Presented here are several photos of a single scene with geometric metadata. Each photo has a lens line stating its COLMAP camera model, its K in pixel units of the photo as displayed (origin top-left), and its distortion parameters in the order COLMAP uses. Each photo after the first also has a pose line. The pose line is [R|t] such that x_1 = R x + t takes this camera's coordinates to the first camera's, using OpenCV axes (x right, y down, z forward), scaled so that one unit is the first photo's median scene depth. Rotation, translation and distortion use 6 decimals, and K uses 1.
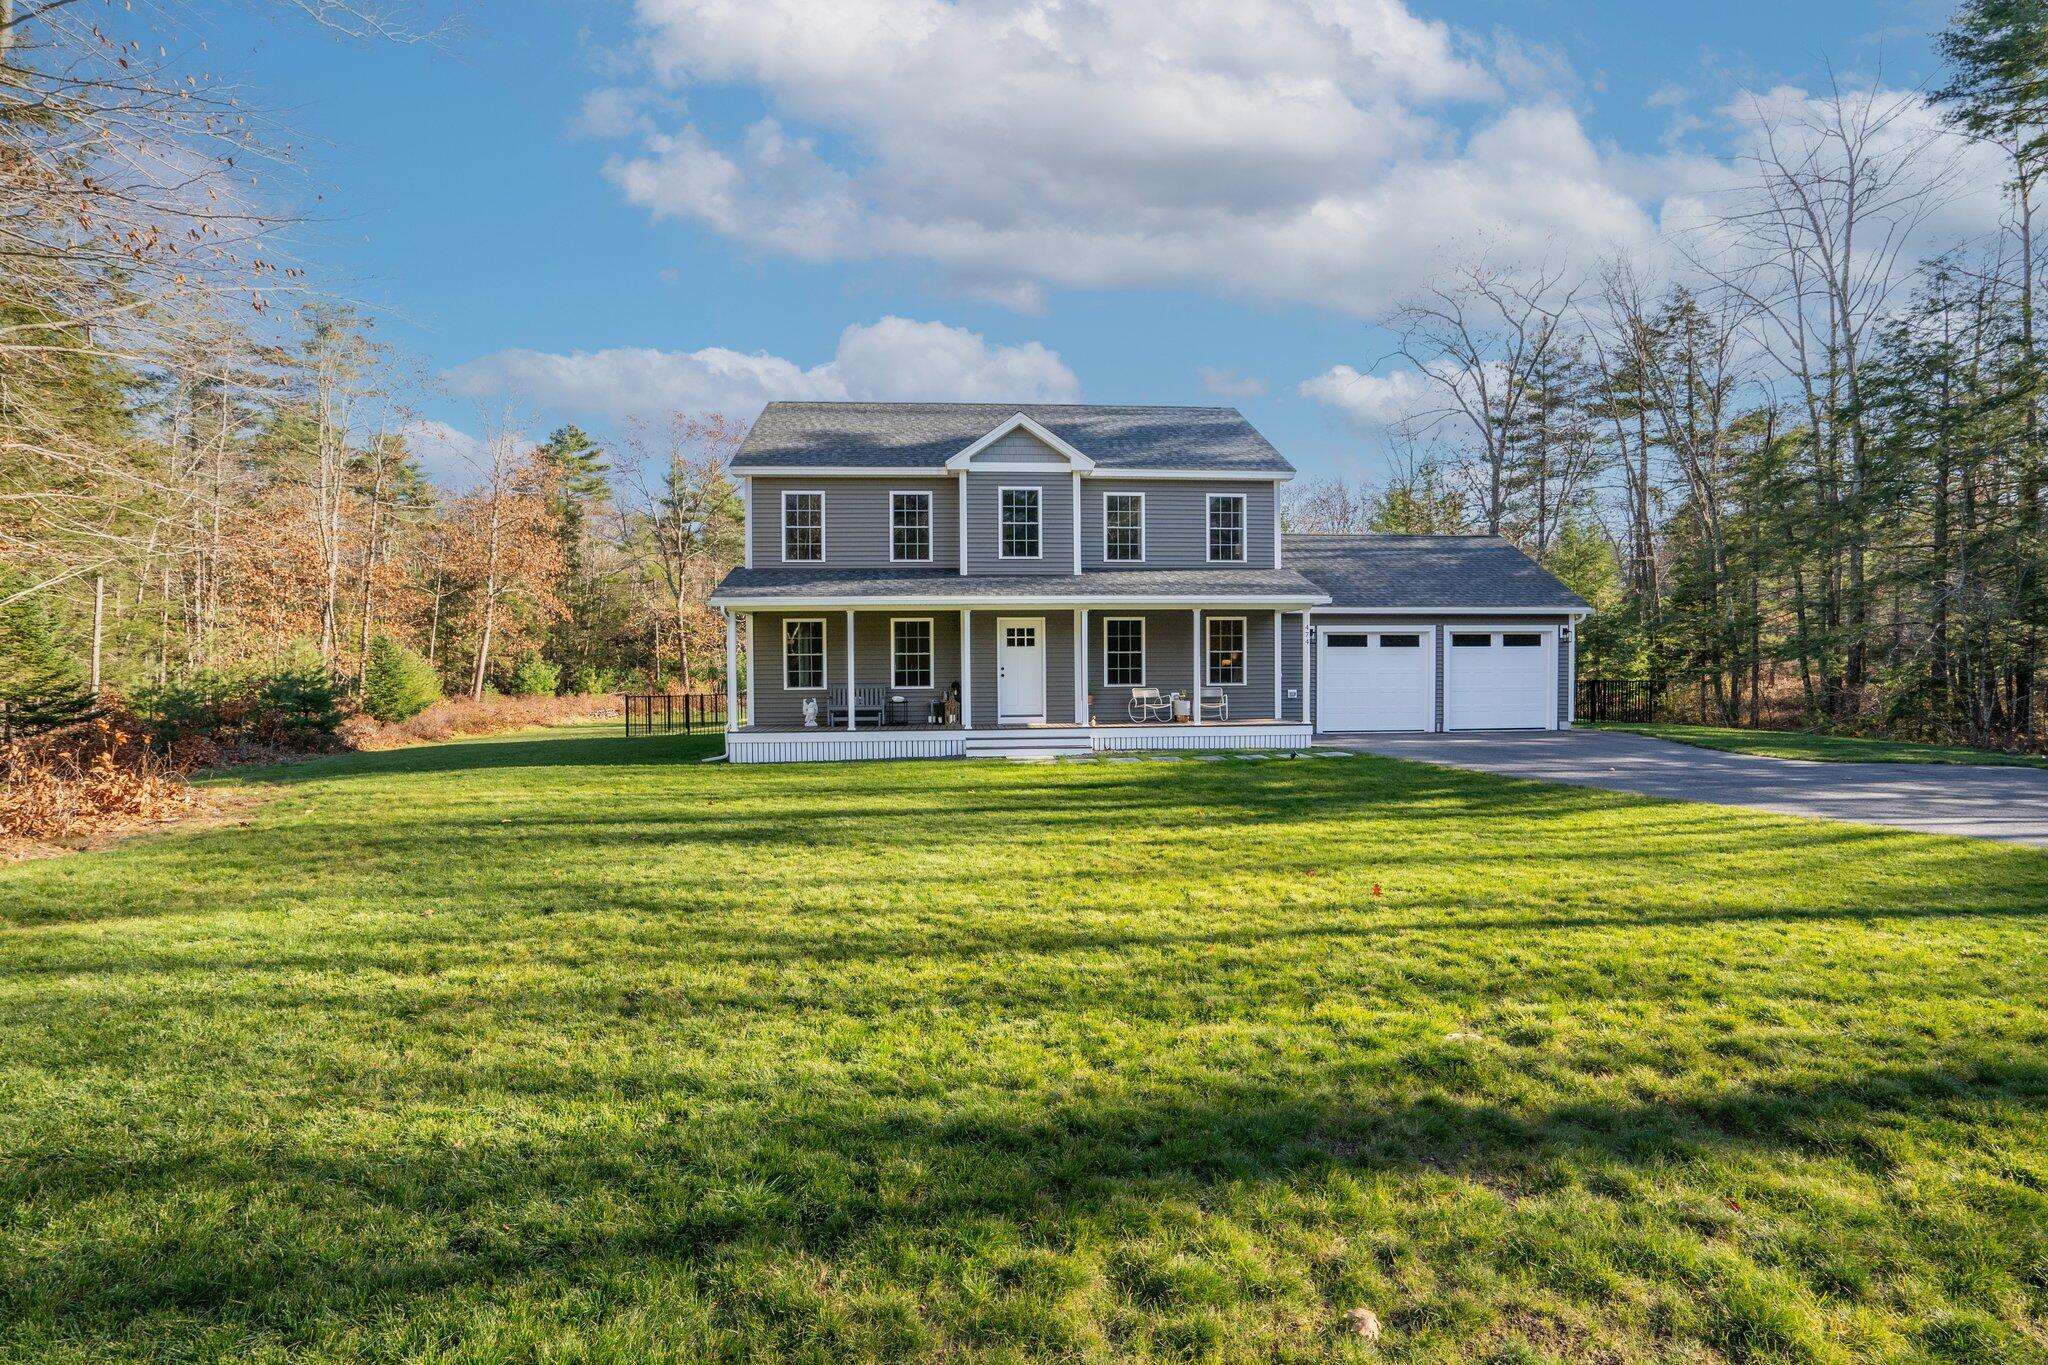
lens RADIAL K [[952.2, 0, 1022.9], [0, 952.2, 684.0], [0, 0, 1]] dist [0.001296, -0.000079]
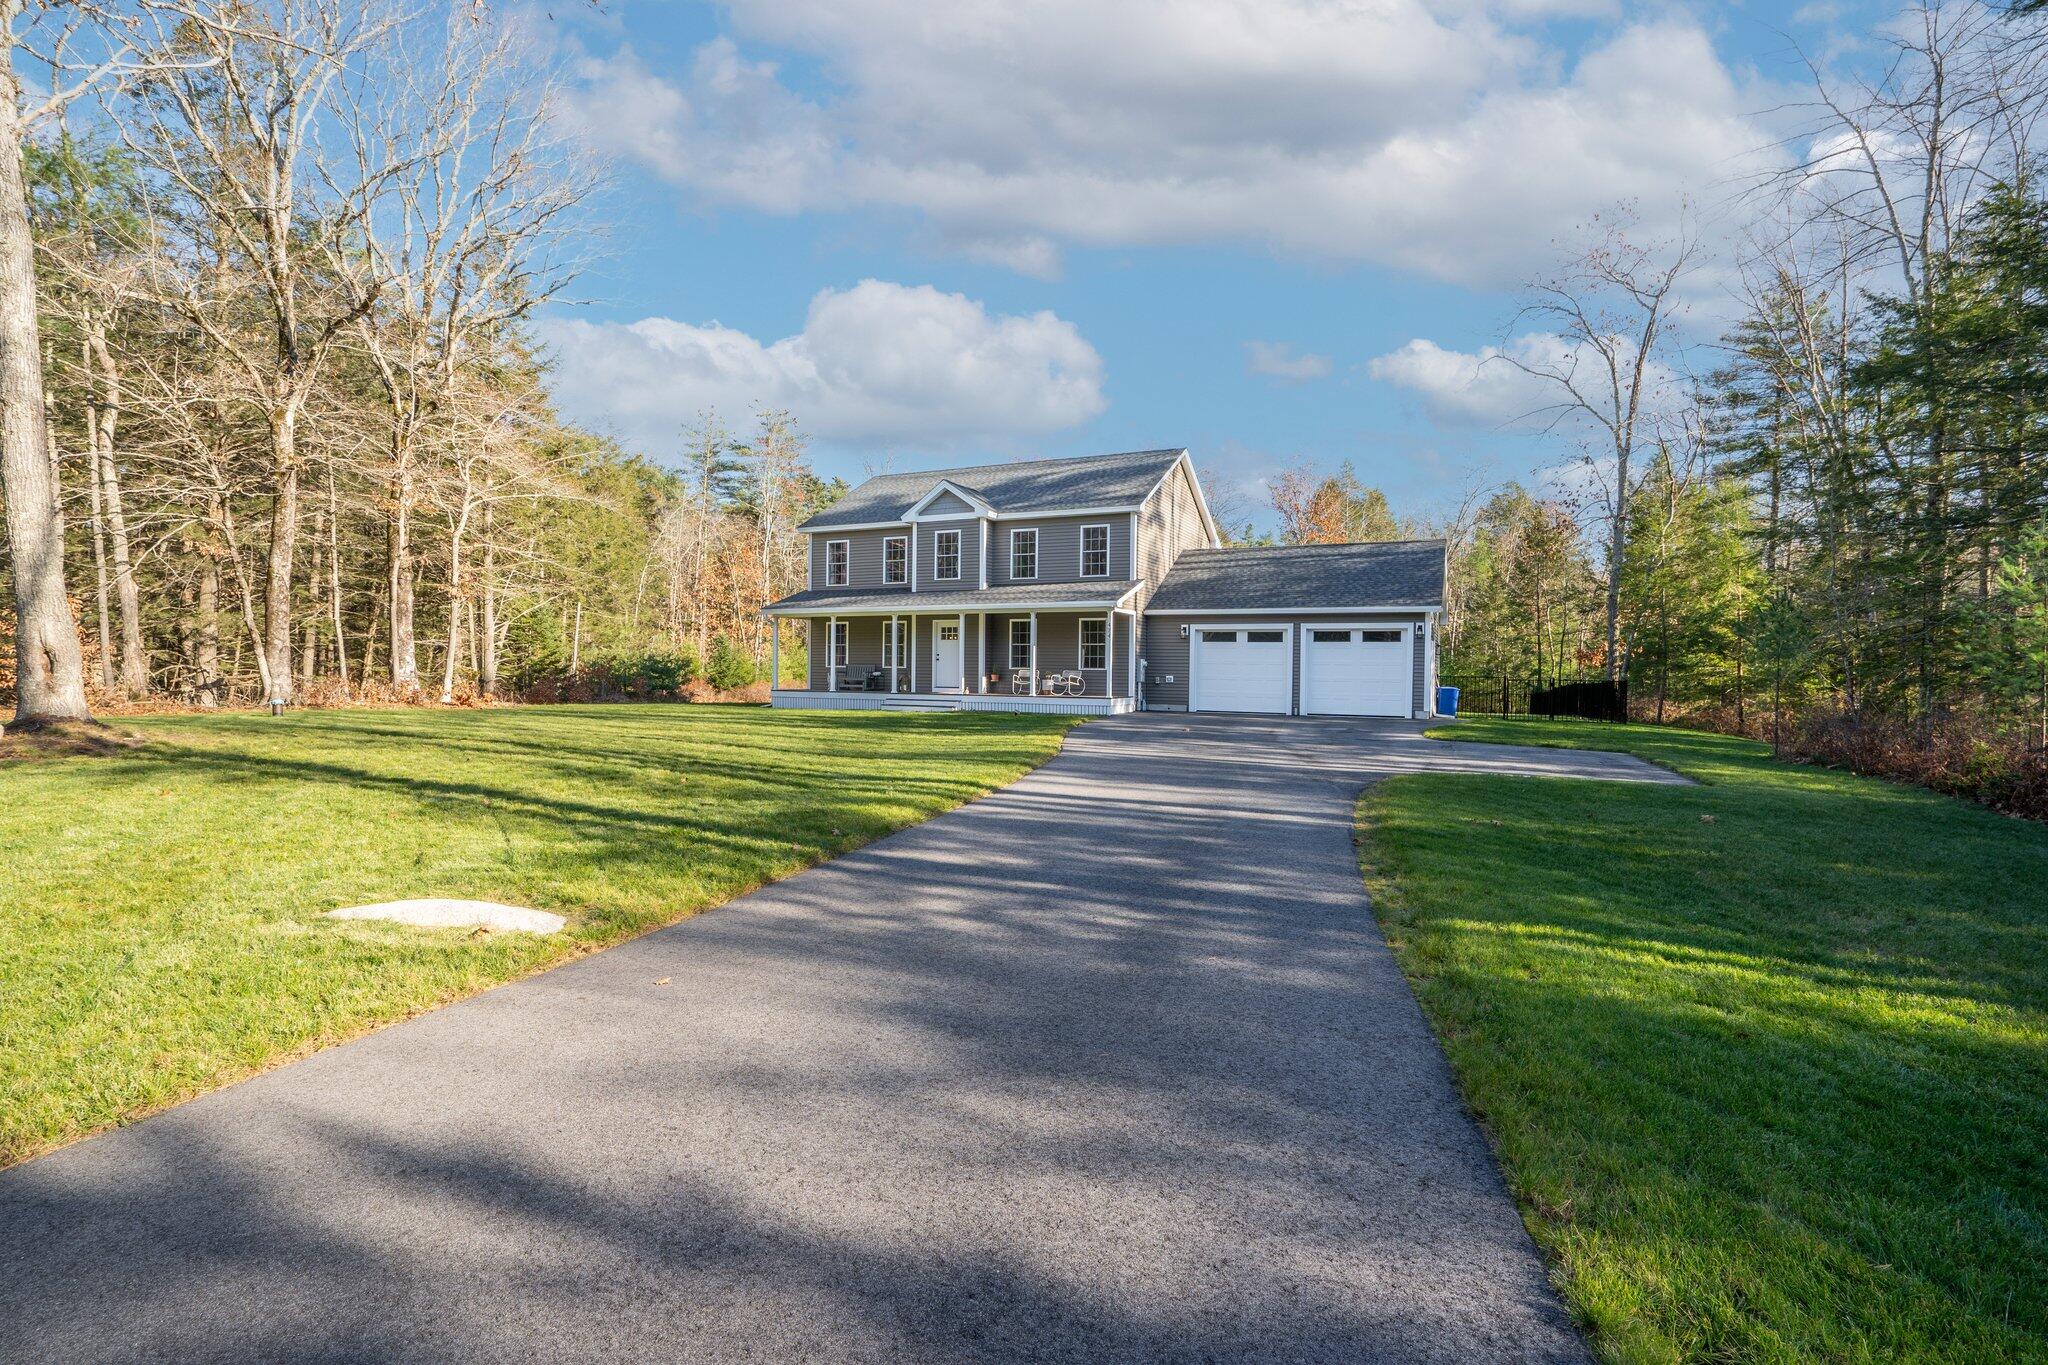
lens RADIAL K [[952.2, 0, 1026.6], [0, 952.2, 673.2], [0, 0, 1]] dist [0.001296, -0.000079]
pose [[0.863936, 0.021664, -0.503135, 0.832635], [-0.025767, 0.999667, -0.001202, 0.010790], [0.502942, 0.014003, 0.864207, -0.198037]]
